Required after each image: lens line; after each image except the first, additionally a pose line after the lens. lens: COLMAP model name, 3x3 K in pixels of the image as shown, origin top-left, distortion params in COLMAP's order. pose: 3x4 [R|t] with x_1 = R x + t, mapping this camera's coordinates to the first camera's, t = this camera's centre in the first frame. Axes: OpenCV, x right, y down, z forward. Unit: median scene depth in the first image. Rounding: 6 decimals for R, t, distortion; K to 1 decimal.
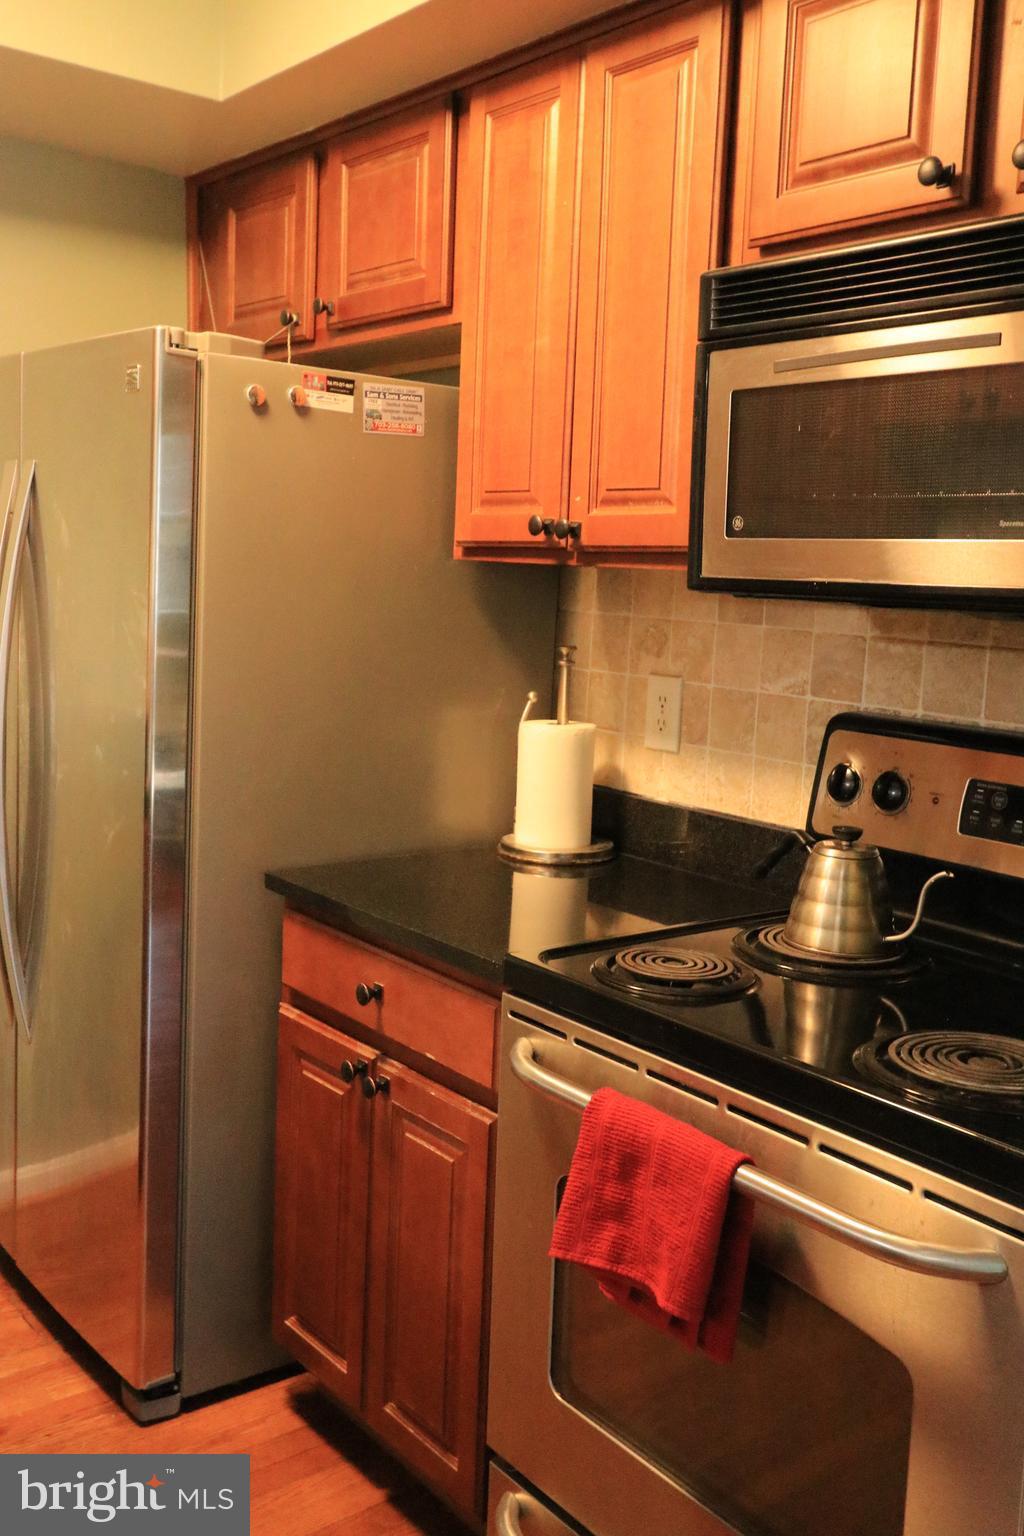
lens RADIAL K [[1458.2, 0, 515.6], [0, 1458.2, 761.3], [0, 0, 1]] dist [0.007747, 0.000000]
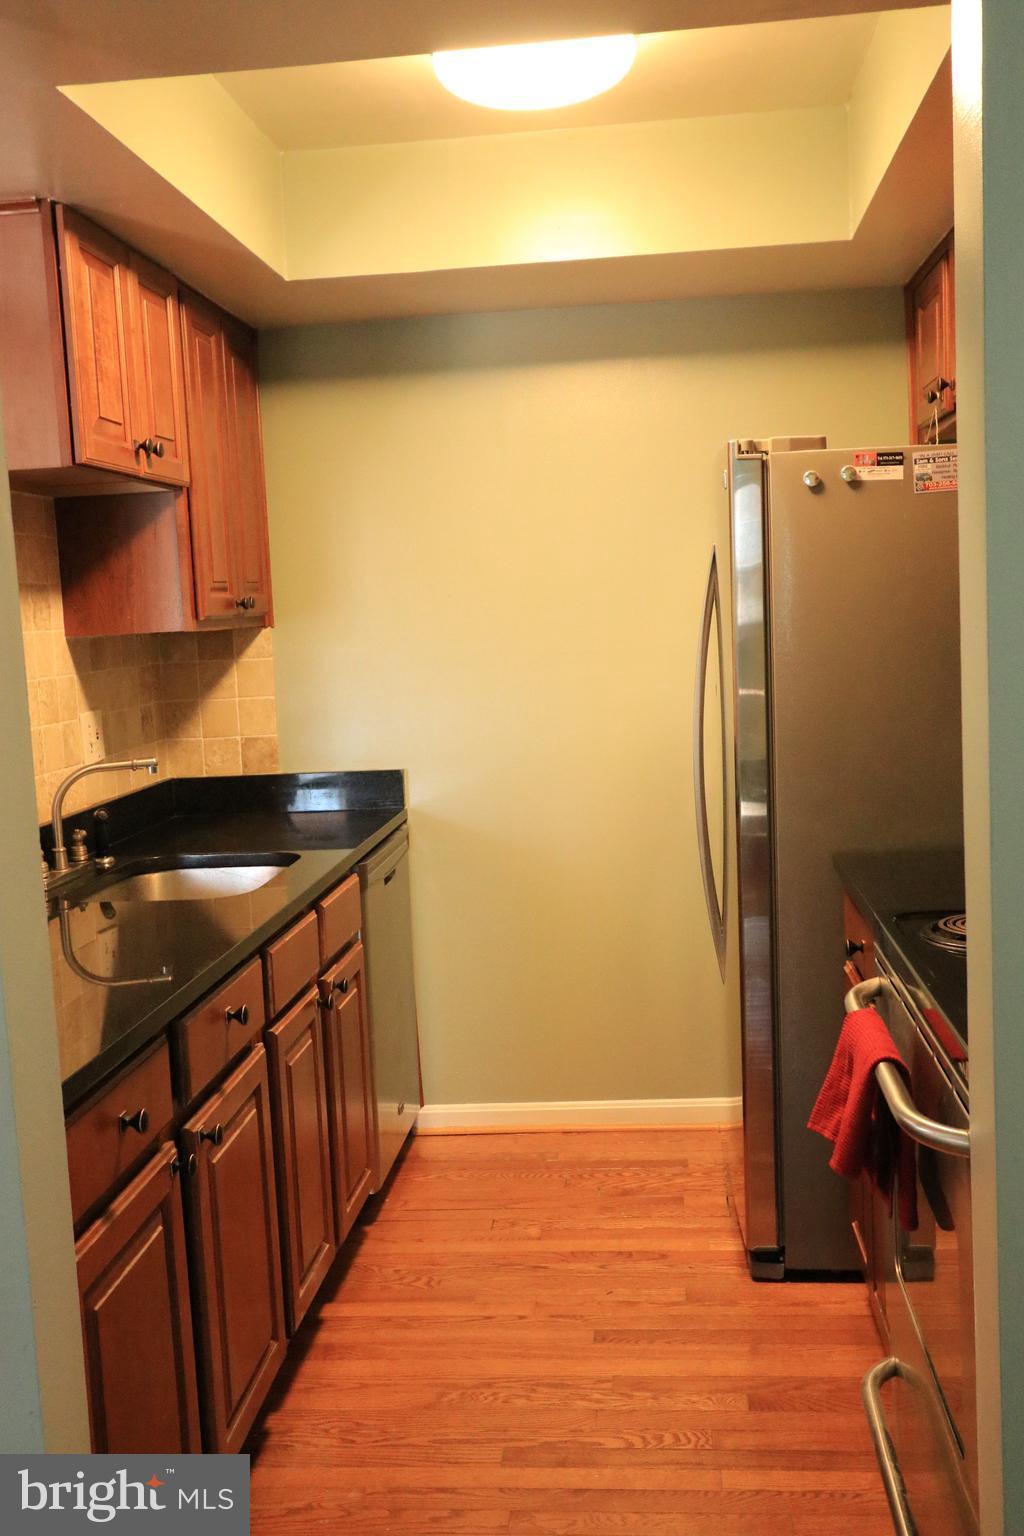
lens RADIAL K [[1458.2, 0, 505.6], [0, 1458.2, 765.1], [0, 0, 1]] dist [0.007747, 0.000000]
pose [[0.719893, 0.002002, -0.694082, 0.488429], [-0.016050, 0.999776, -0.013763, 0.020260], [0.693899, 0.021048, 0.719764, -0.094774]]
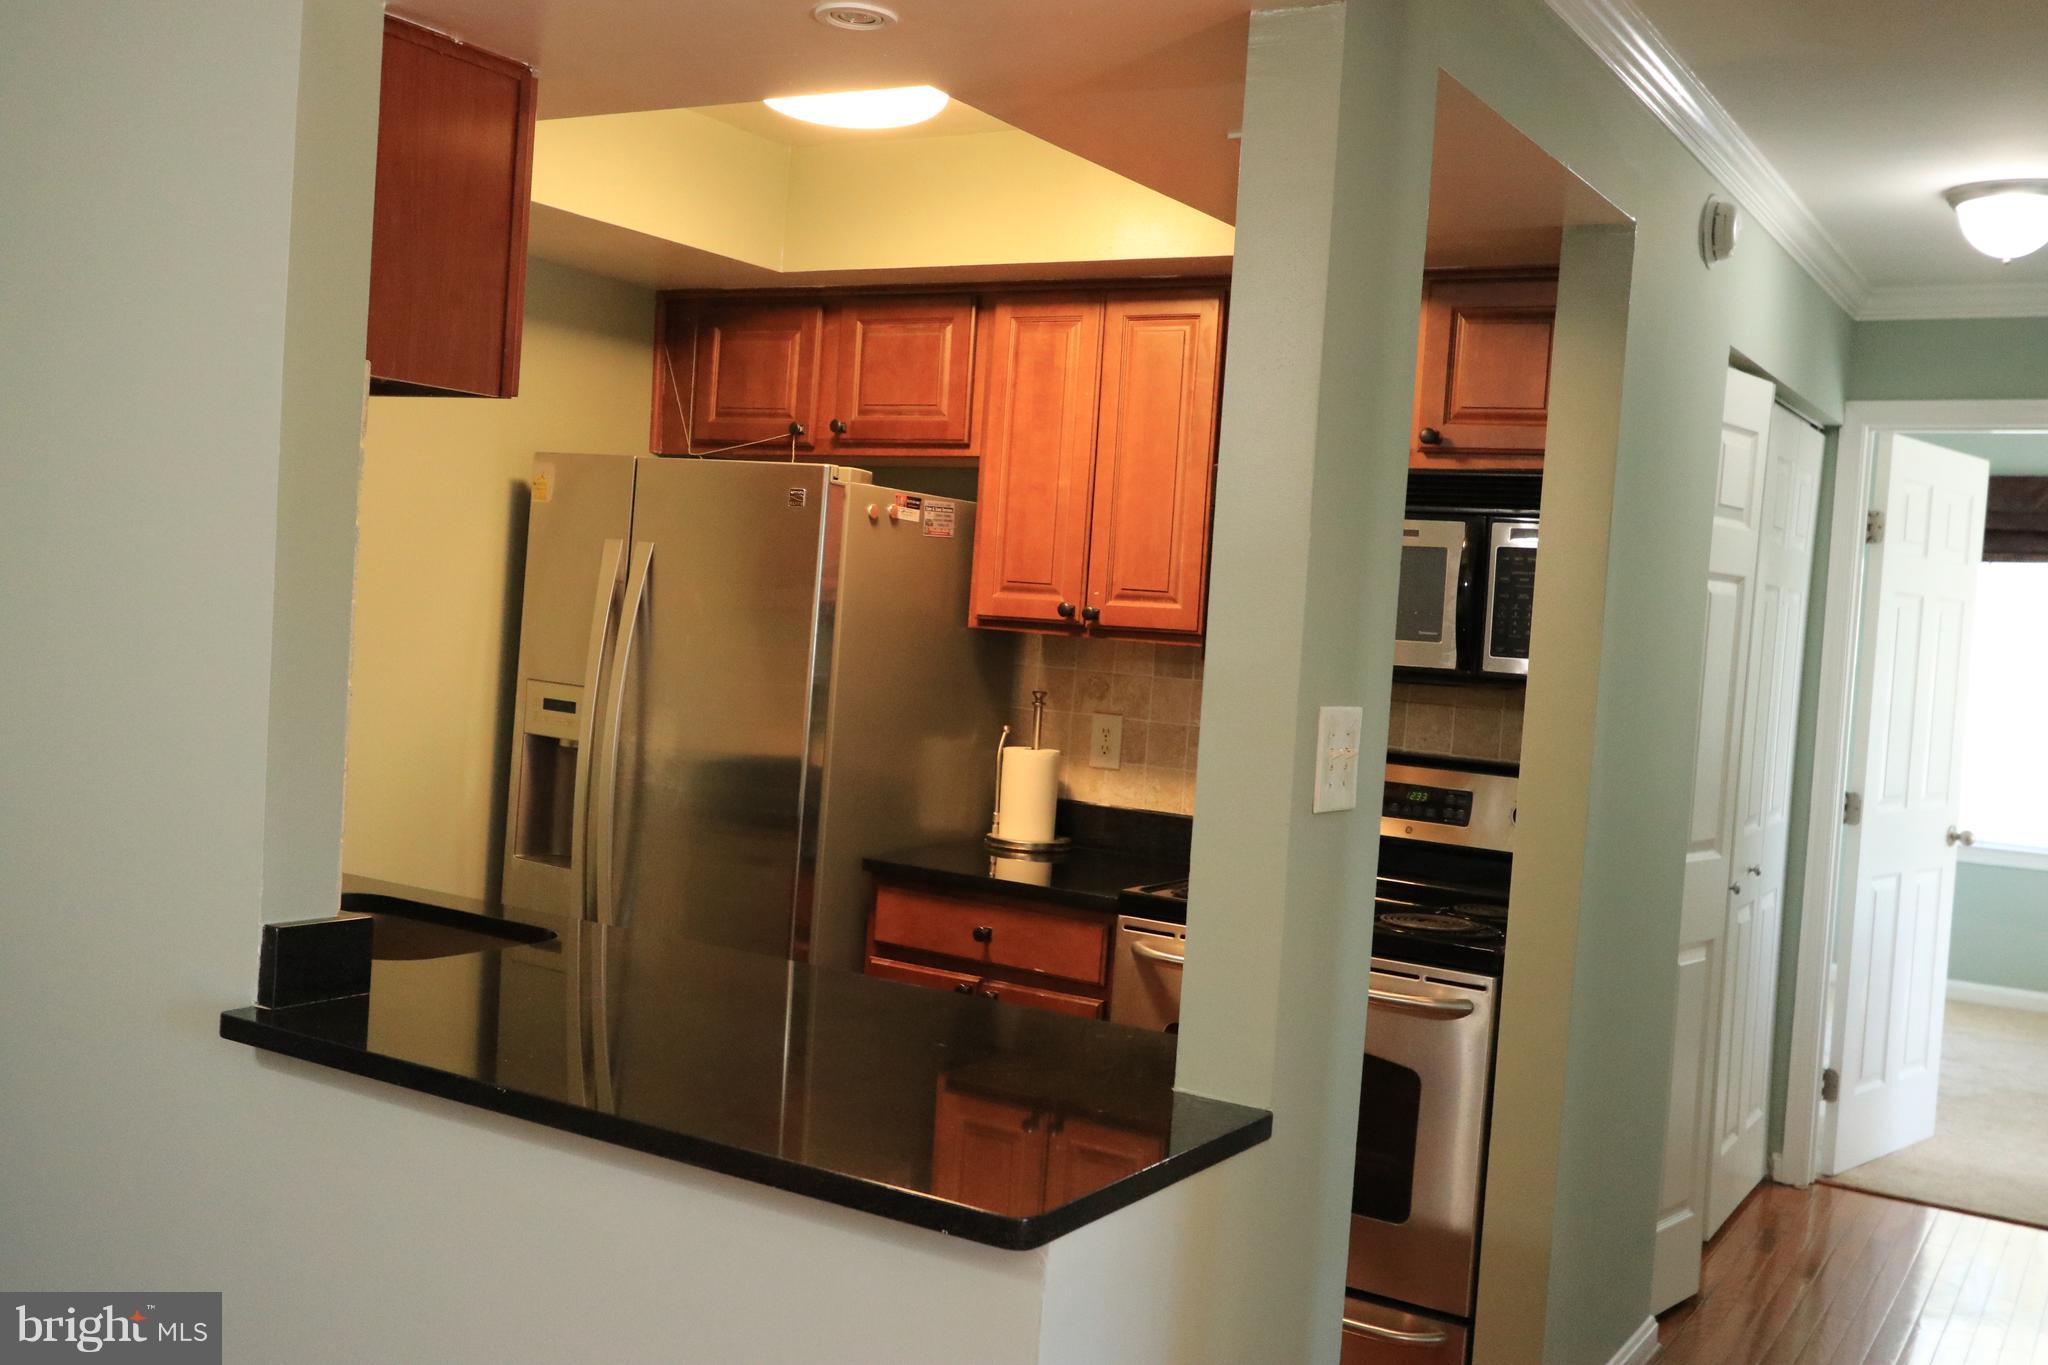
lens RADIAL K [[1944.2, 0, 1012.0], [0, 1944.2, 688.8], [0, 0, 1]] dist [0.007747, 0.000000]
pose [[0.938548, 0.010228, 0.344997, -0.655704], [0.014190, 0.997572, -0.068176, 0.044143], [-0.344857, 0.068882, 0.936125, -0.730352]]
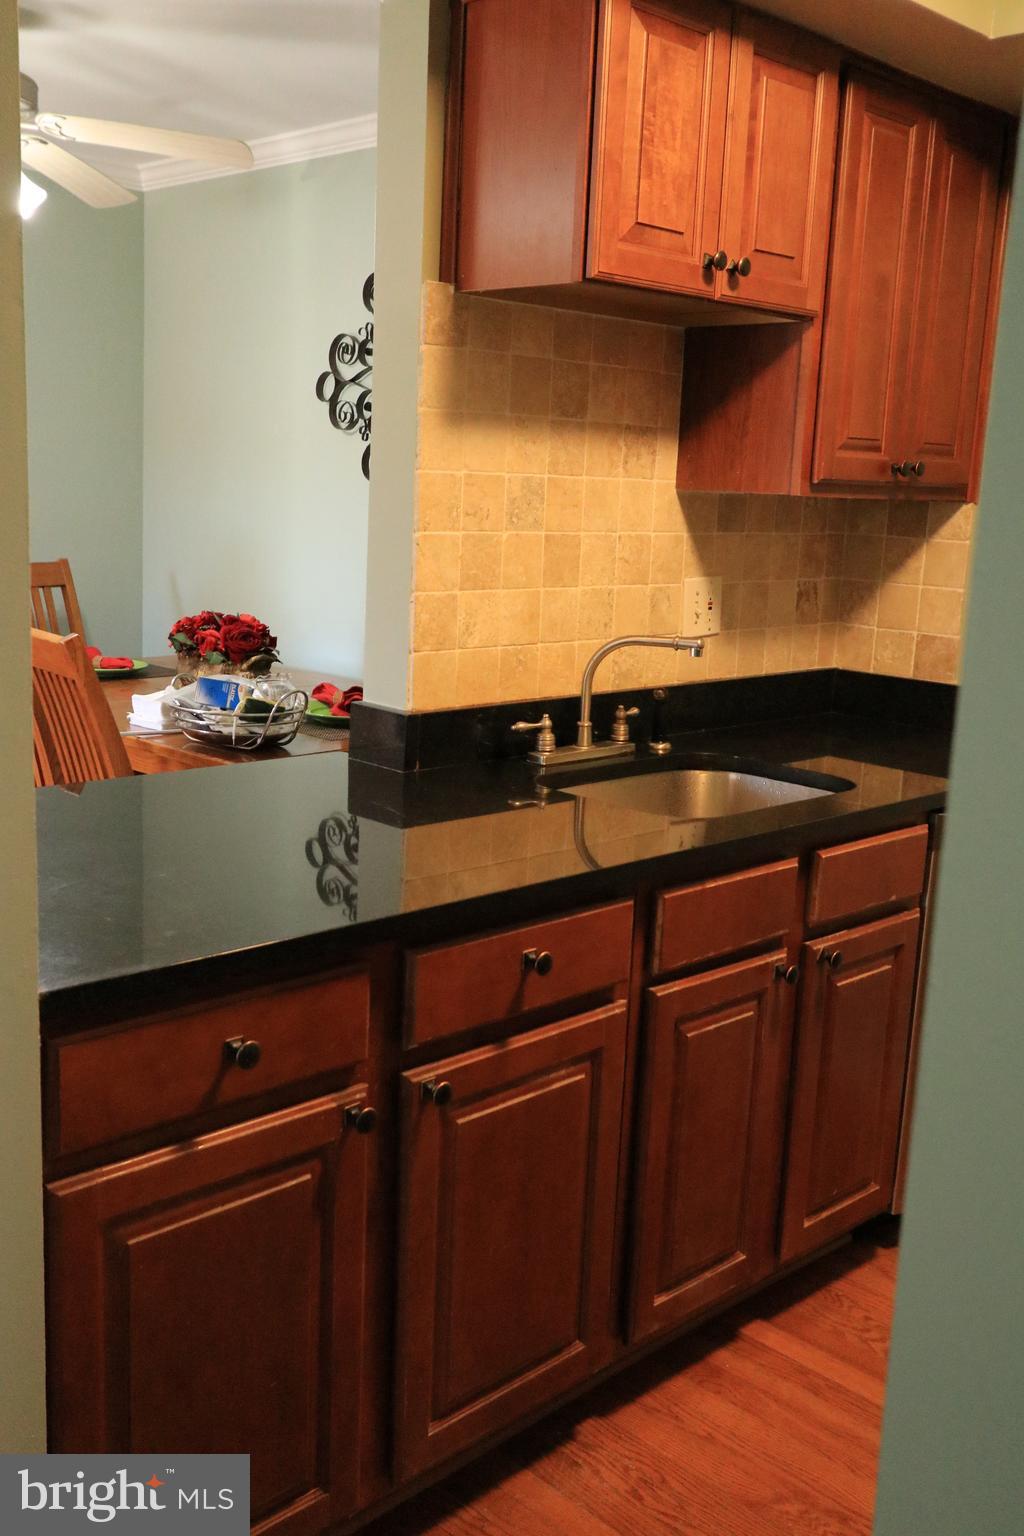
lens RADIAL K [[1458.2, 0, 514.0], [0, 1458.2, 761.9], [0, 0, 1]] dist [0.007747, 0.000000]
pose [[0.115704, 0.160030, -0.980308, 0.446627], [-0.168840, 0.975742, 0.139356, -0.039677], [0.978829, 0.149391, 0.139917, 0.351178]]
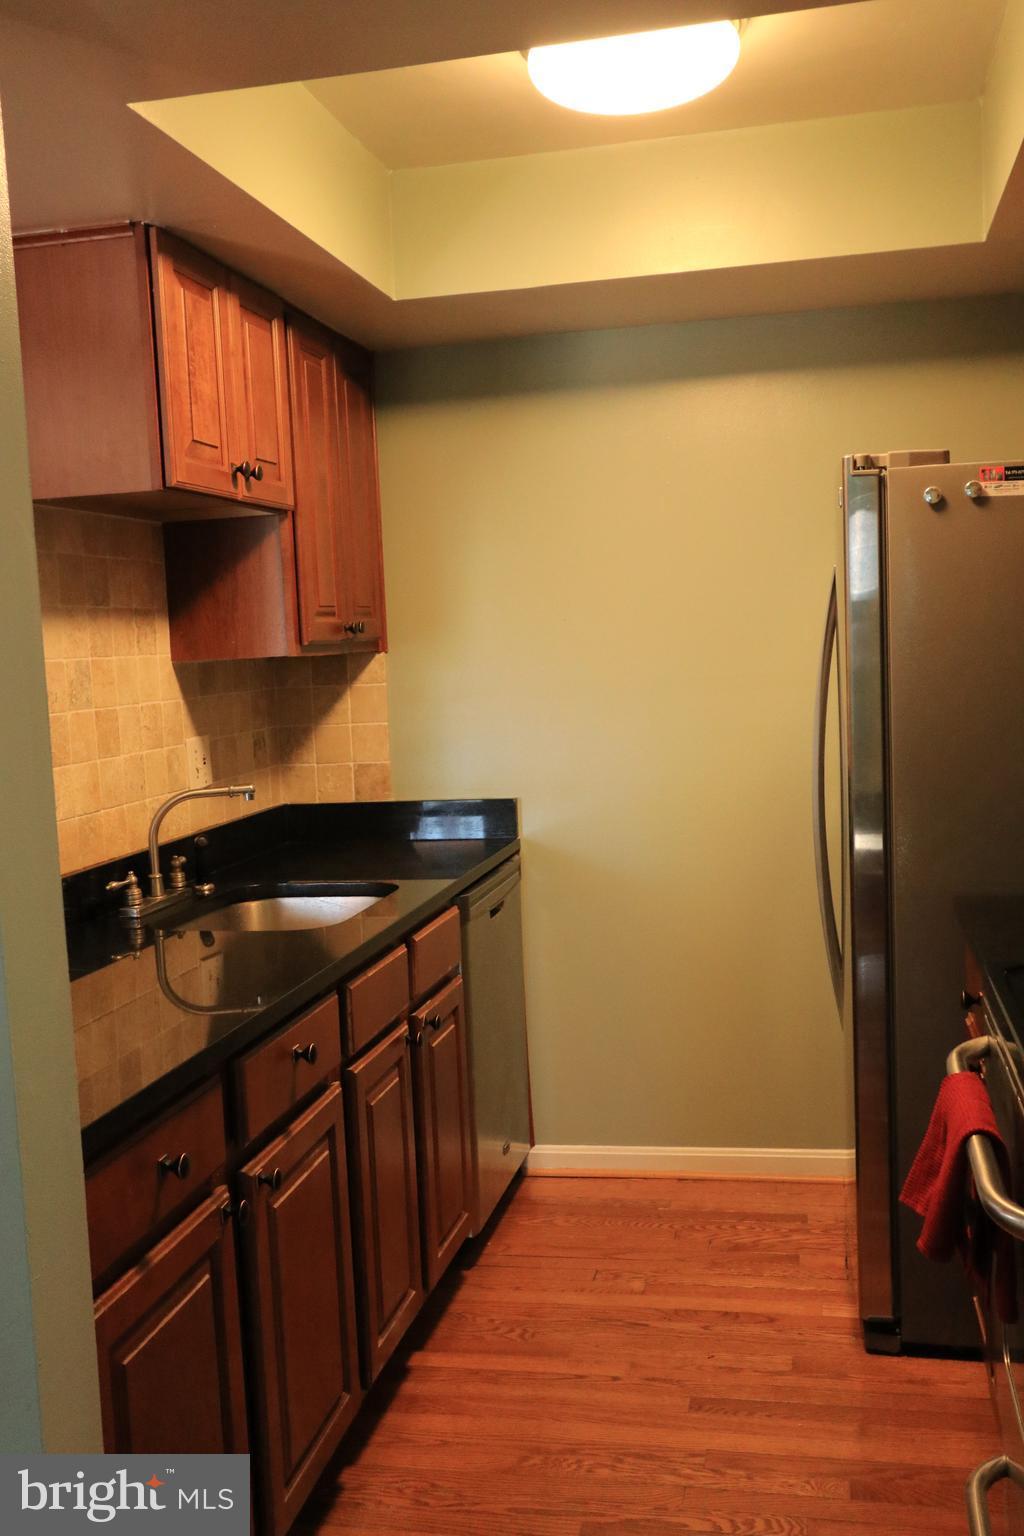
lens RADIAL K [[1458.2, 0, 507.4], [0, 1458.2, 763.9], [0, 0, 1]] dist [0.007747, 0.000000]
pose [[0.638446, -0.003477, -0.769659, 0.491045], [-0.029744, 0.999131, -0.029187, 0.013405], [0.769091, 0.041527, 0.637788, -0.020498]]
